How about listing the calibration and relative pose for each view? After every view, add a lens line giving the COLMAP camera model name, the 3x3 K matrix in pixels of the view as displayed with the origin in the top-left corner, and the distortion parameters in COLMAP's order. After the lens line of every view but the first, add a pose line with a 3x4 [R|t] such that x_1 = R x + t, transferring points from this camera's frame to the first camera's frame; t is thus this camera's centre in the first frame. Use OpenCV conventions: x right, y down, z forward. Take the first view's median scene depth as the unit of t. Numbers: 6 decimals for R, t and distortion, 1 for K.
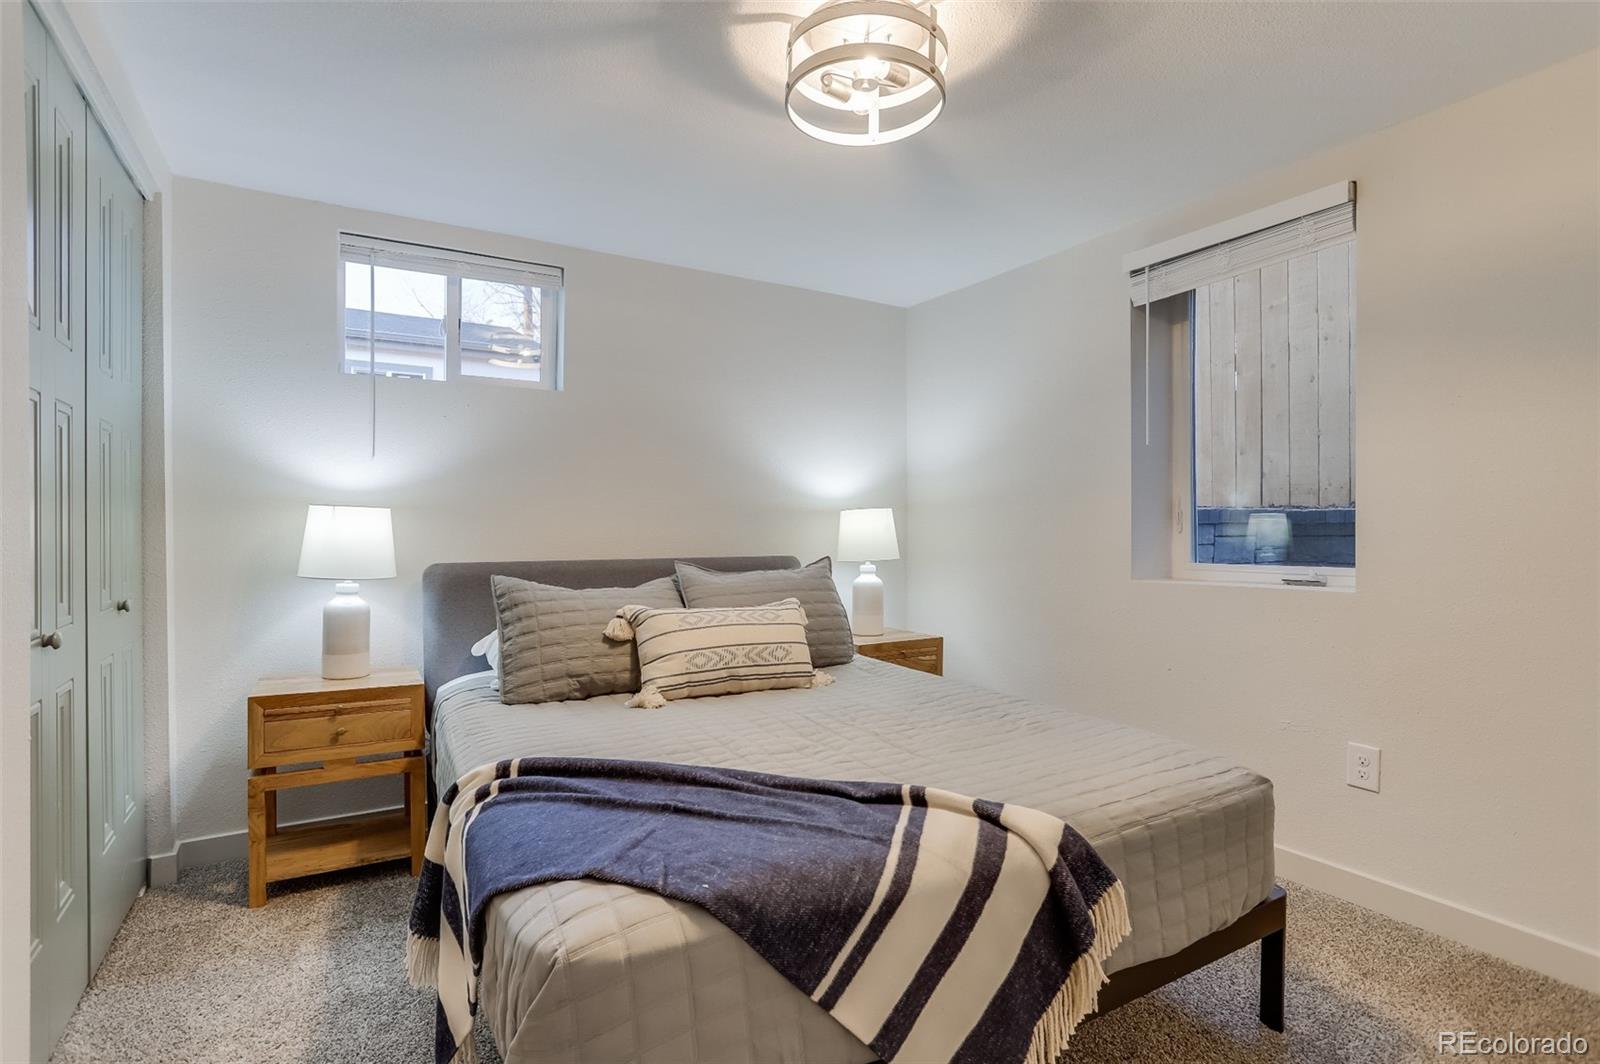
lens RADIAL K [[784.5, 0, 811.5], [0, 784.5, 534.5], [0, 0, 1]] dist [-0.040478, 0.012088]
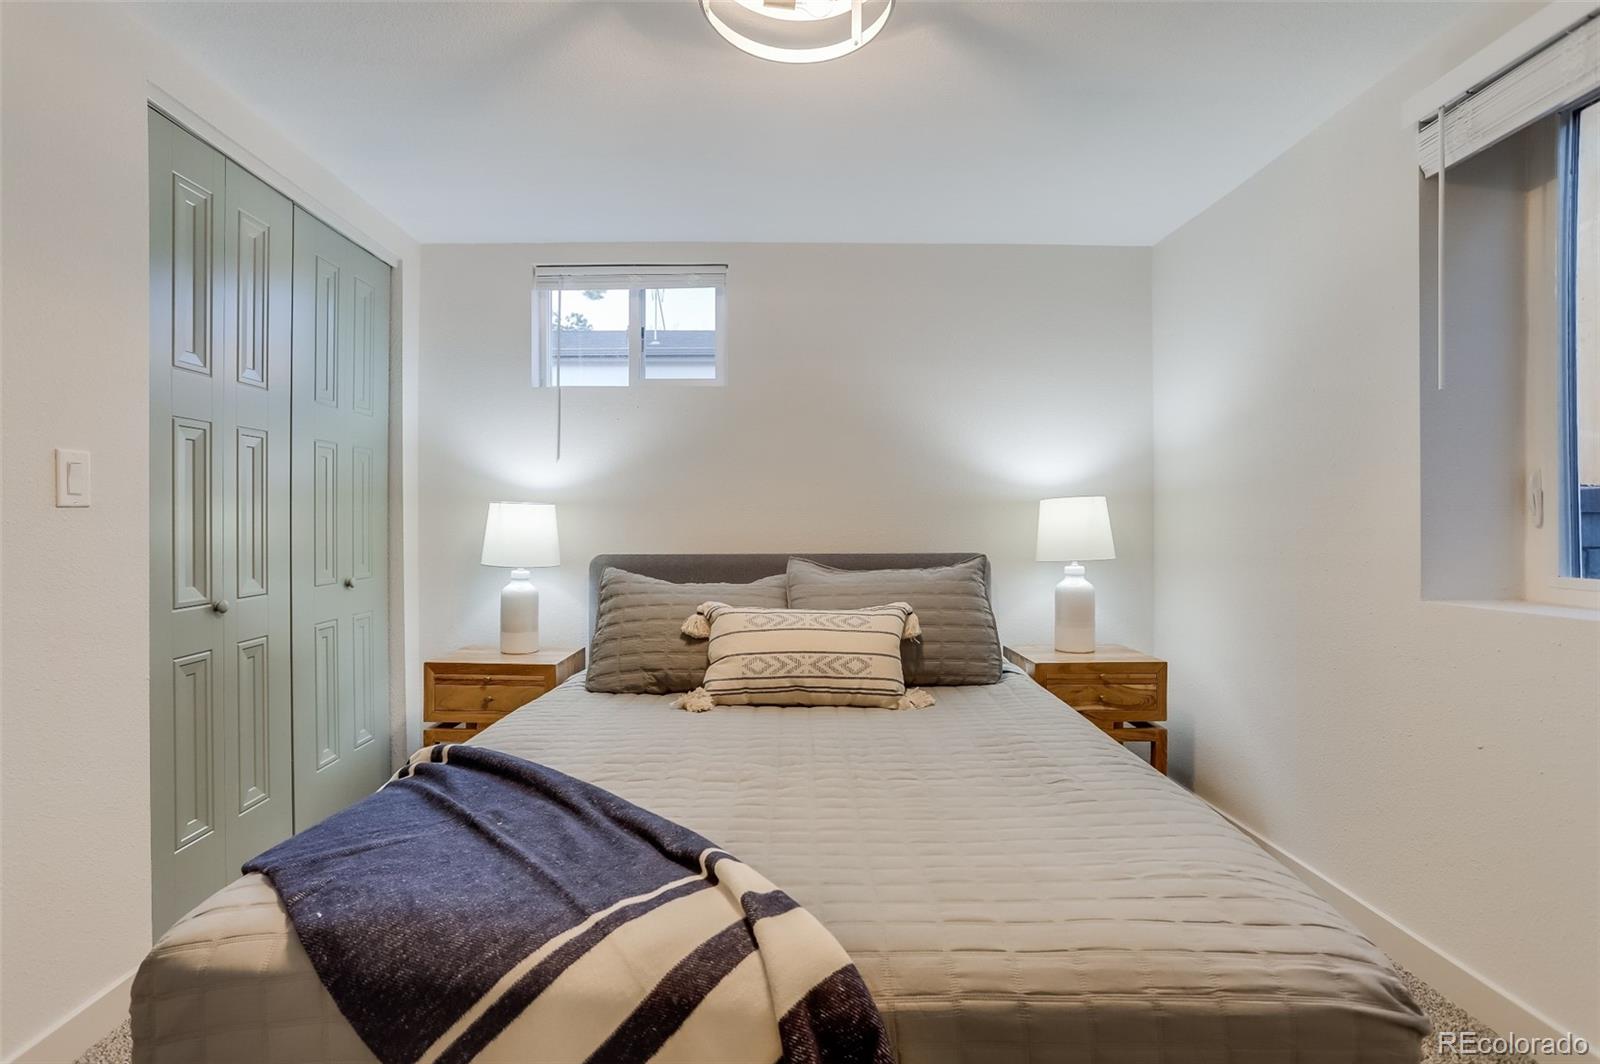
lens RADIAL K [[784.5, 0, 795.1], [0, 784.5, 522.0], [0, 0, 1]] dist [-0.040478, 0.012088]
pose [[0.856492, -0.002637, -0.516154, 0.359967], [-0.000930, 0.999977, -0.006652, -0.001438], [0.516160, 0.006177, 0.856470, 0.228424]]
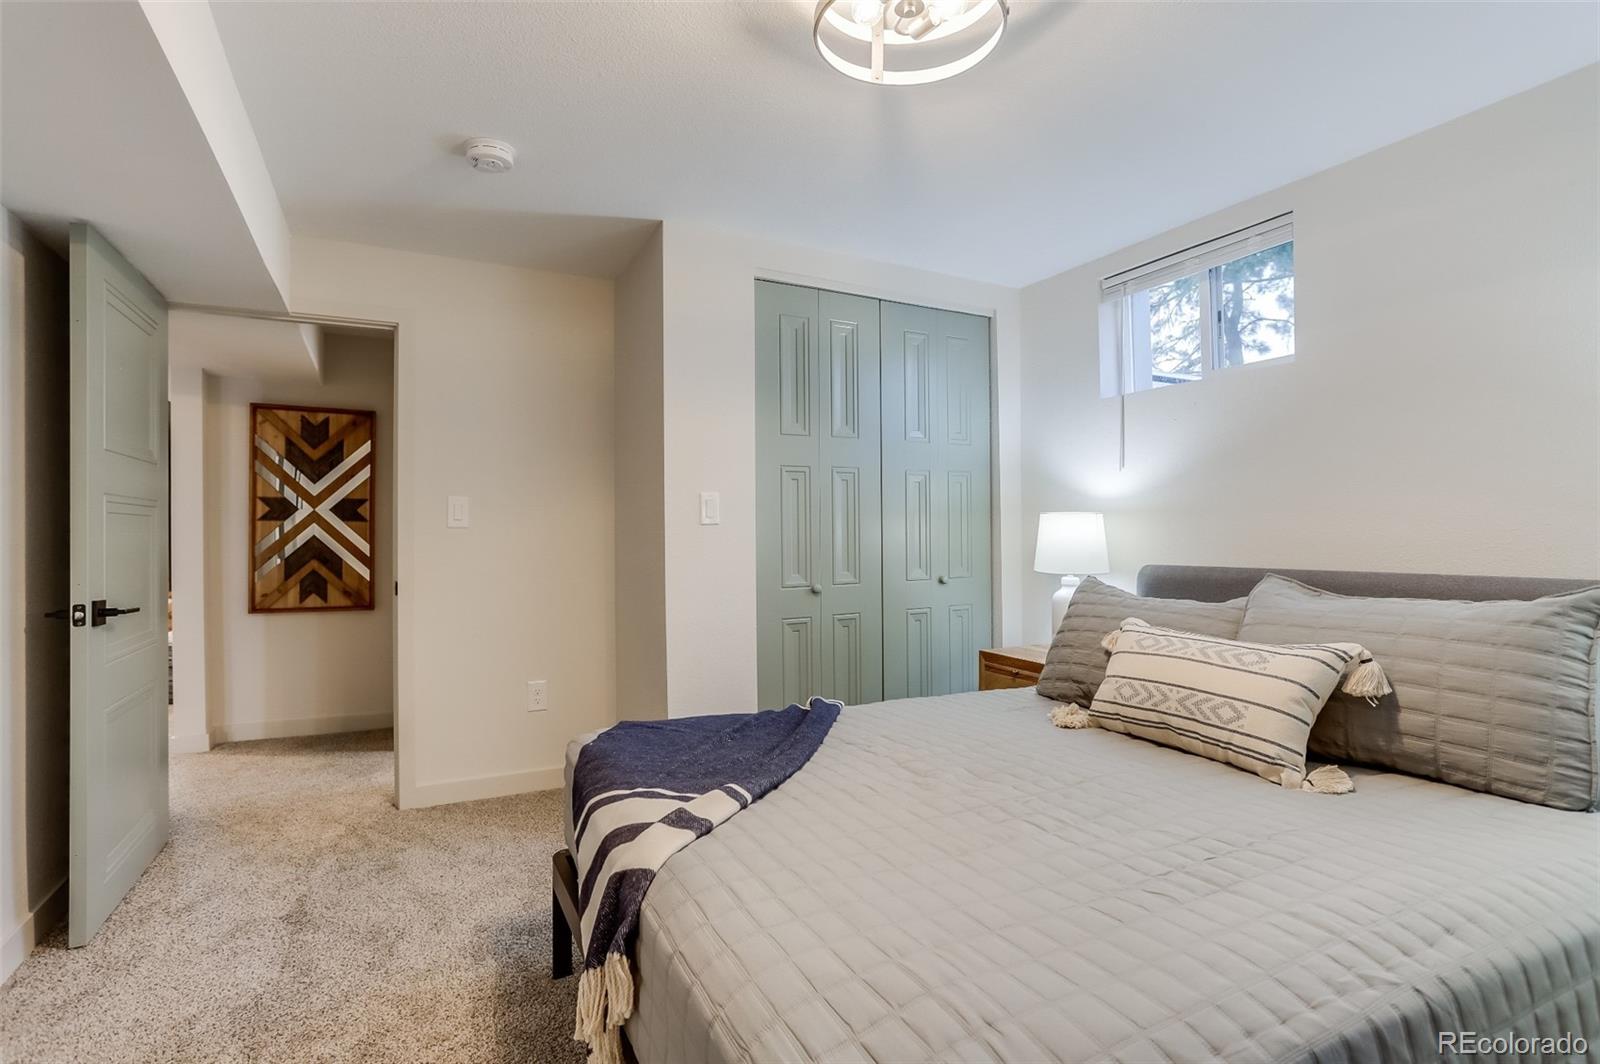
lens RADIAL K [[784.5, 0, 792.7], [0, 784.5, 527.9], [0, 0, 1]] dist [-0.040478, 0.012088]
pose [[-0.085044, -0.010240, -0.996325, 0.677332], [-0.001771, 0.999947, -0.010127, -0.000768], [0.996376, 0.000903, -0.085058, 0.703126]]
